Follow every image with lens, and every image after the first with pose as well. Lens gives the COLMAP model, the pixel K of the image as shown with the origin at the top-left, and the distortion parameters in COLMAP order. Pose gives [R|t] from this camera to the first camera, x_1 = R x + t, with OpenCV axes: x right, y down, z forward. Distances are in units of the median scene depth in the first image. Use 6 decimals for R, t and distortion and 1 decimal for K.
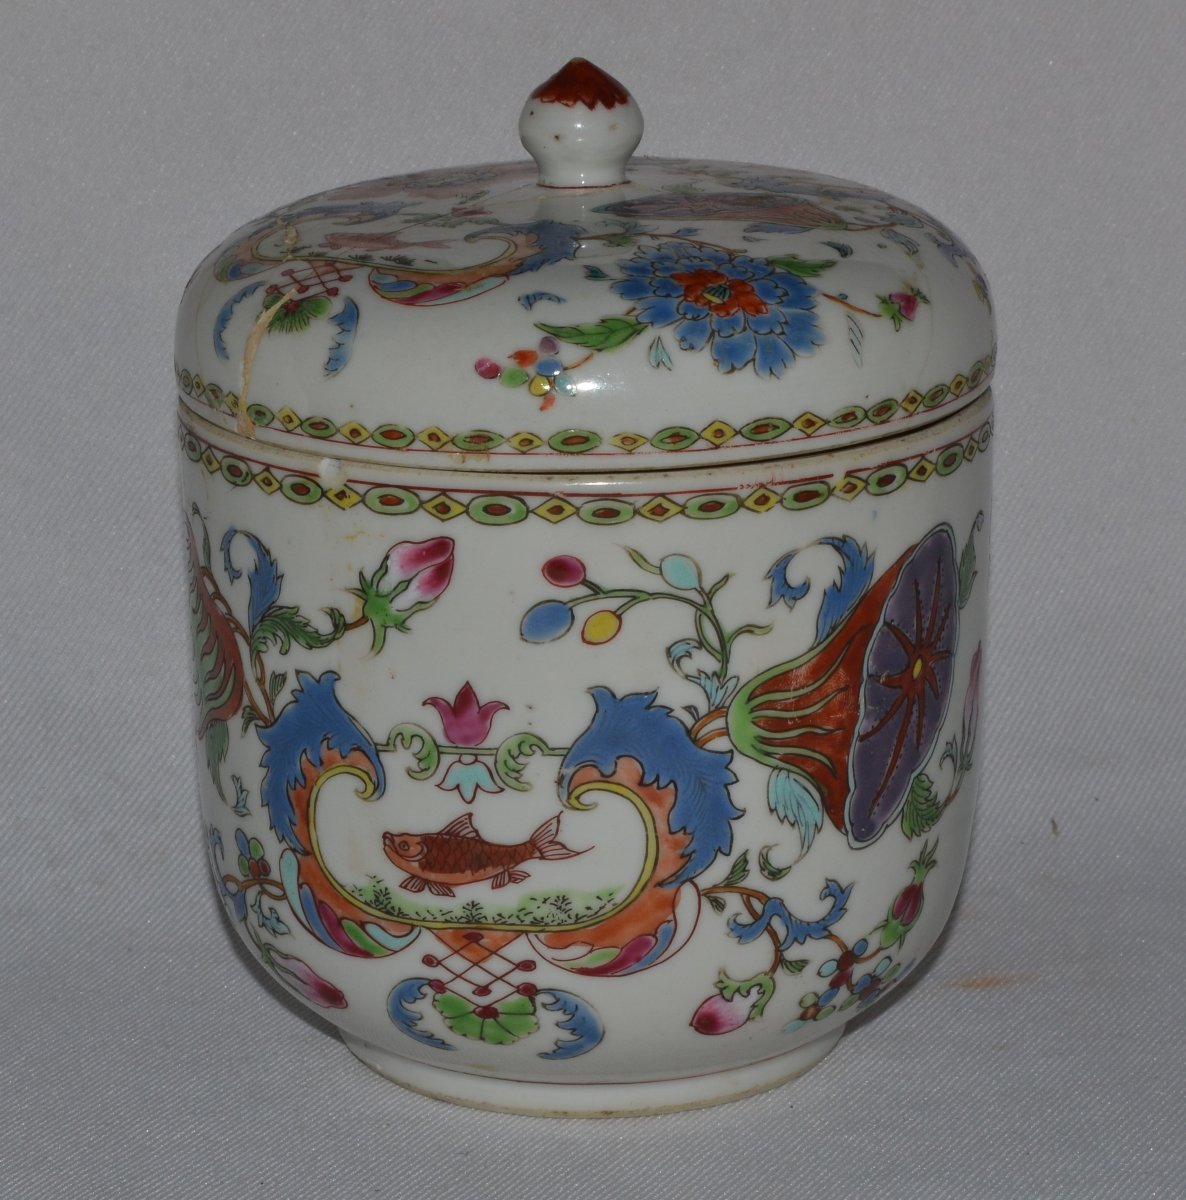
lens RADIAL K [[4699.9, 0, 593.0], [0, 4699.9, 600.0], [0, 0, 1]] dist [-0.040793, 0.860314]
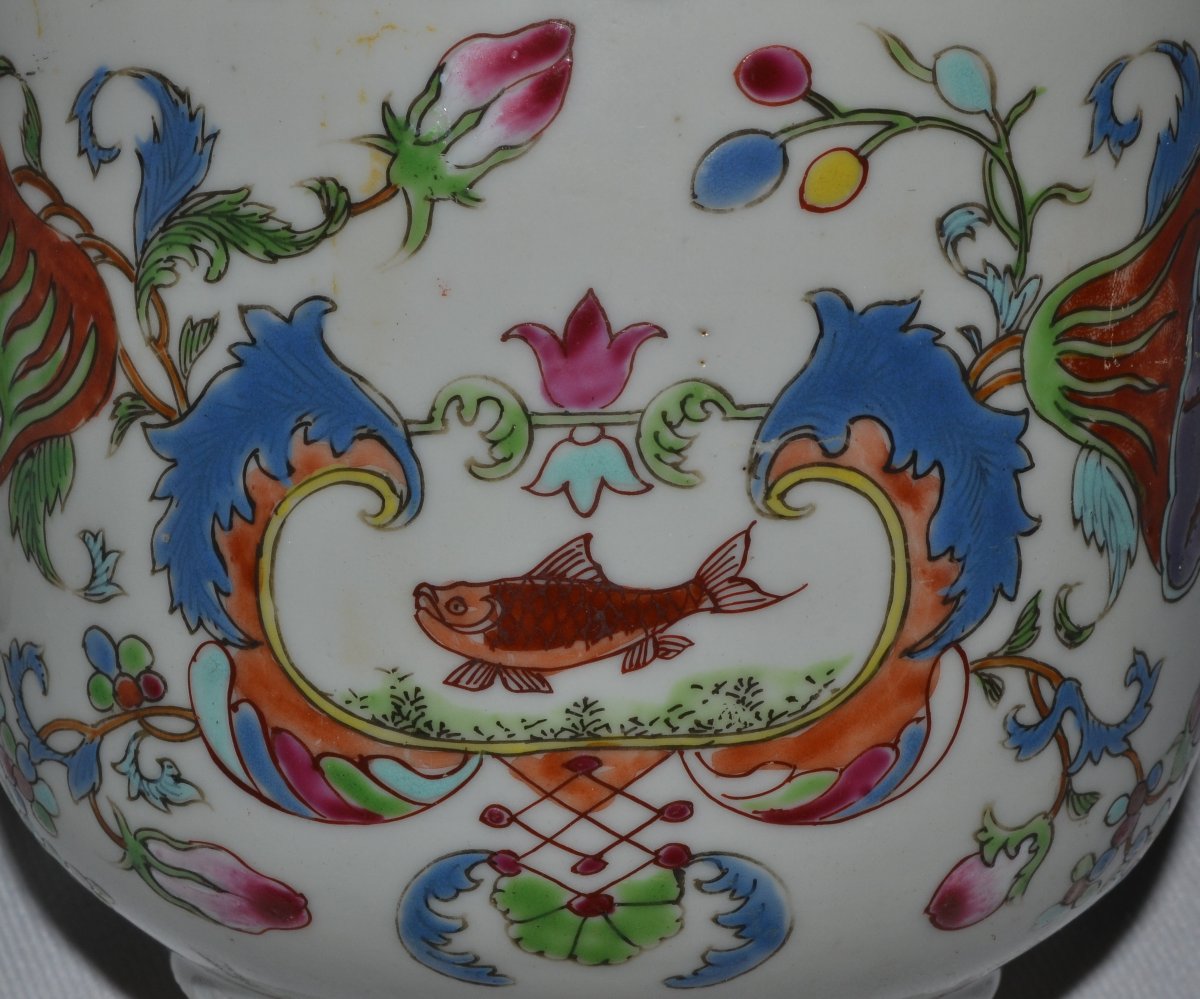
lens RADIAL K [[4089.9, 0, 600.0], [0, 4089.9, 499.5], [0, 0, 1]] dist [-0.001388, 0.405098]
pose [[0.969265, -0.028331, 0.244382, -0.142521], [0.050725, 0.995017, -0.085833, 0.082471], [-0.240732, 0.095591, 0.965873, 0.525289]]
